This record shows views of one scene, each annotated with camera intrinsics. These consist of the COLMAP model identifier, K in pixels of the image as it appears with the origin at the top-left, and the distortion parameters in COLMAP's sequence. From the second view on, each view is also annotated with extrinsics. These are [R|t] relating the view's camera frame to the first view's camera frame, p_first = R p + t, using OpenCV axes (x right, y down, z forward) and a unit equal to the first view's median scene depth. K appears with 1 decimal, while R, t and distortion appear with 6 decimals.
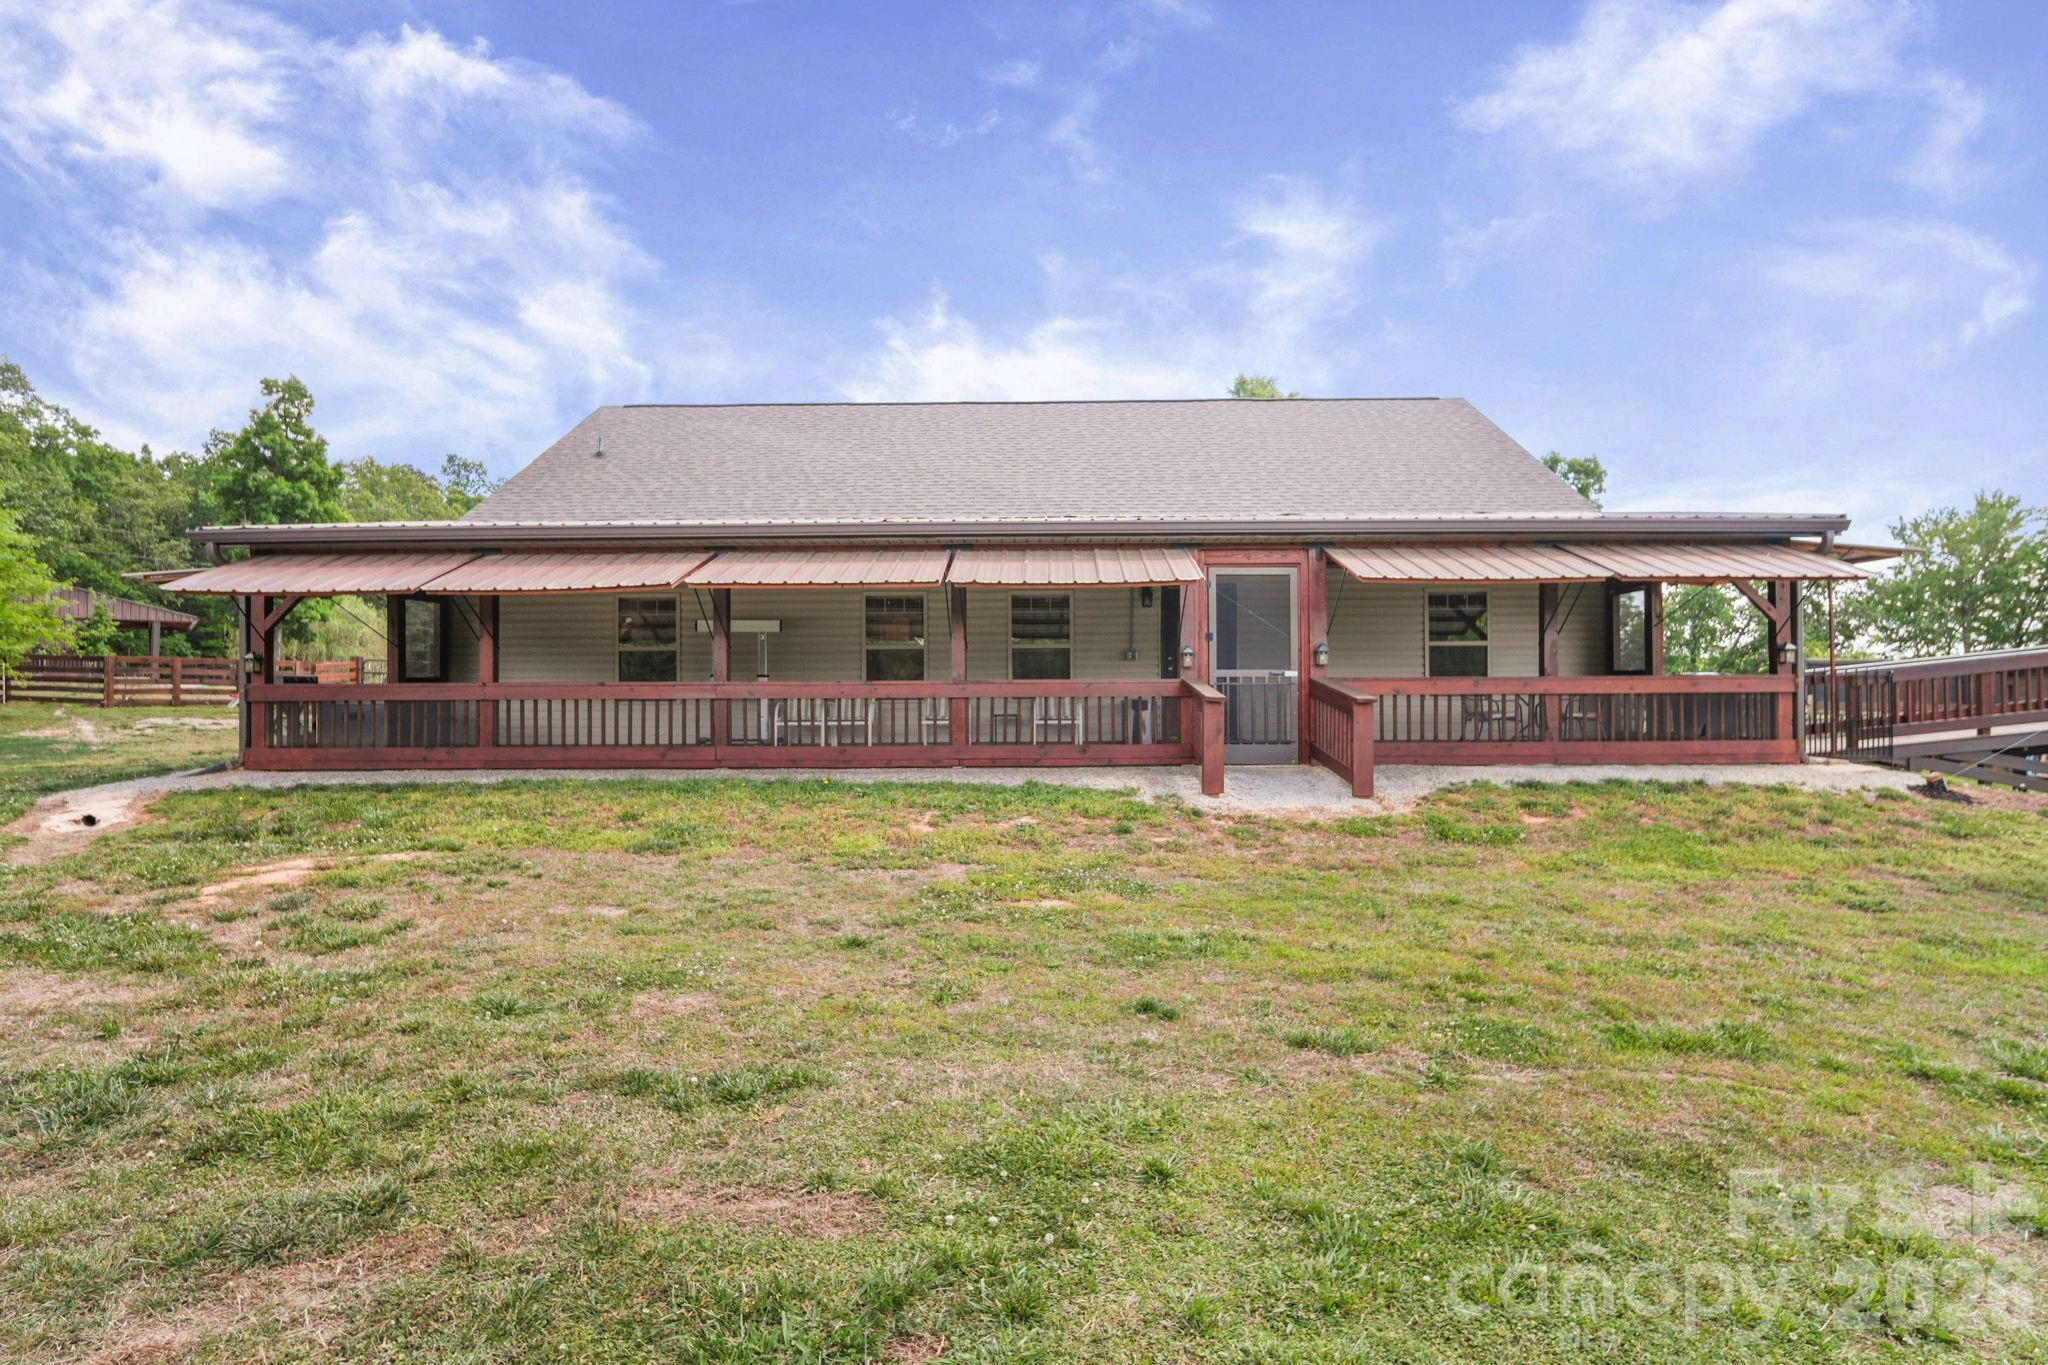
lens RADIAL K [[740.2, 0, 1038.0], [0, 740.2, 659.8], [0, 0, 1]] dist [-0.001981, -0.000070]
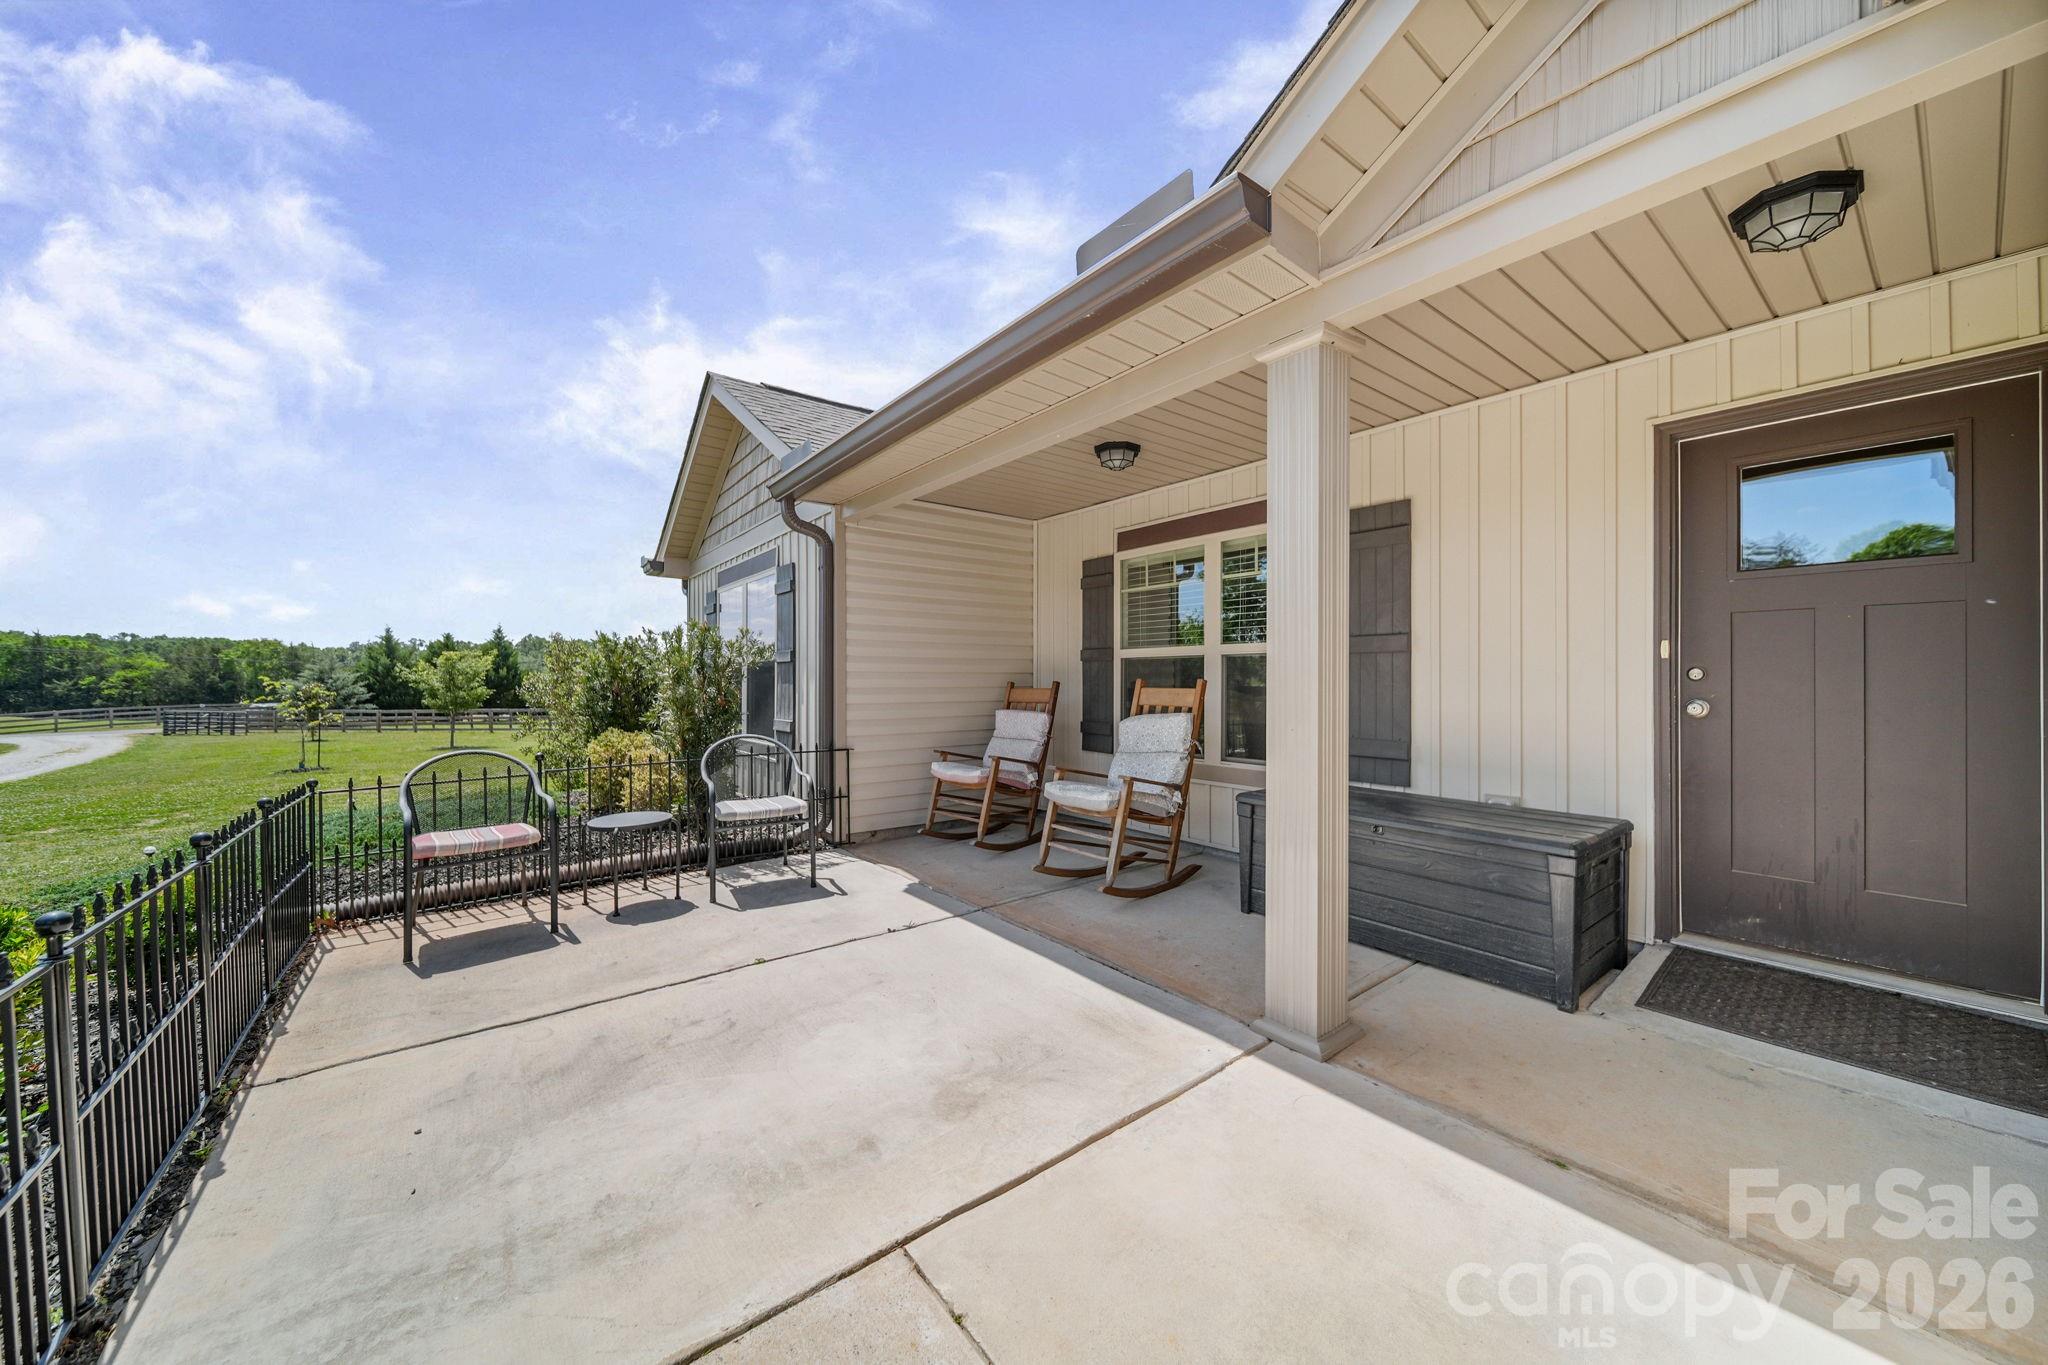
lens RADIAL K [[740.2, 0, 1038.0], [0, 740.2, 659.8], [0, 0, 1]] dist [-0.001981, -0.000070]
pose [[0.999972, -0.007447, 0.001240, 0.372379], [0.007450, 0.999969, -0.002730, 0.005589], [-0.001220, 0.002739, 0.999996, 0.002619]]
